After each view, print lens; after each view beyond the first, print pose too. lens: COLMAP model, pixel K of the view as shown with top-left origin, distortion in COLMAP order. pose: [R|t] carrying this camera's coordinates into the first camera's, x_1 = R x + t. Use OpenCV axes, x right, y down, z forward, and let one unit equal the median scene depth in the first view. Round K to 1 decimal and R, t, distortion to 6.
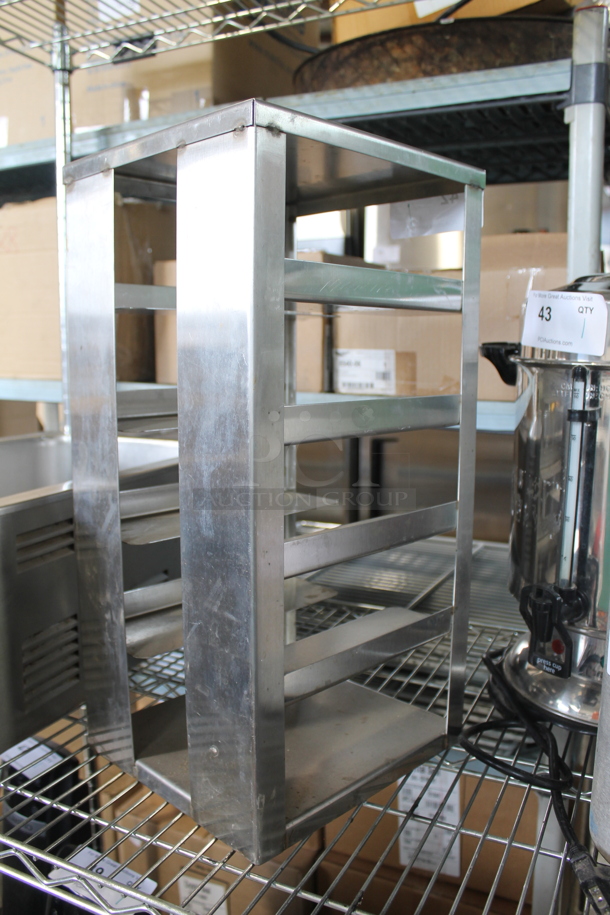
lens RADIAL K [[706.5, 0, 305.0], [0, 706.5, 457.5], [0, 0, 1]] dist [-0.037392, 0.000373]
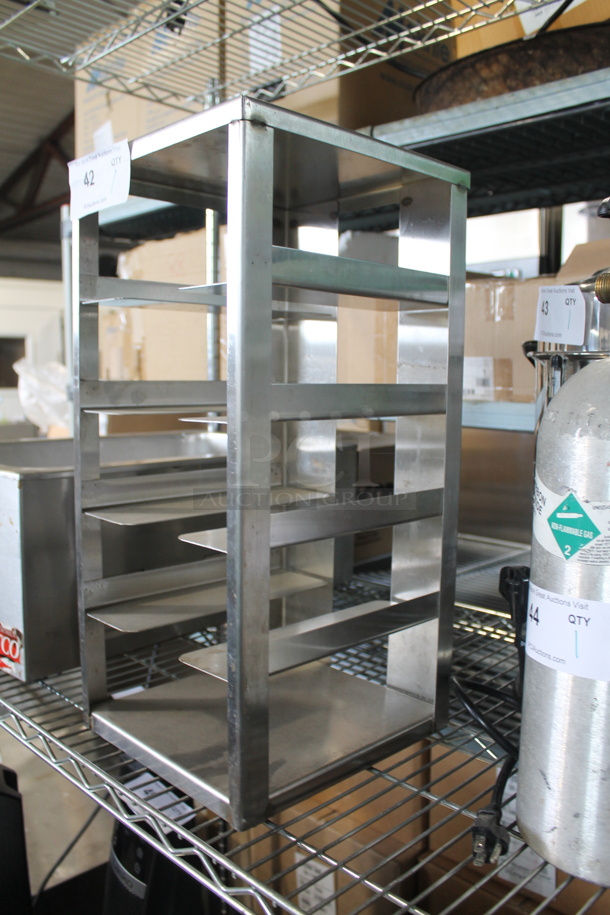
lens RADIAL K [[783.7, 0, 305.0], [0, 783.7, 457.5], [0, 0, 1]] dist [-0.060046, 0.009790]
pose [[0.945570, 0.018361, -0.324900, 0.255720], [-0.030300, 0.999037, -0.031727, 0.038464], [0.324004, 0.039845, 0.945216, -0.149024]]
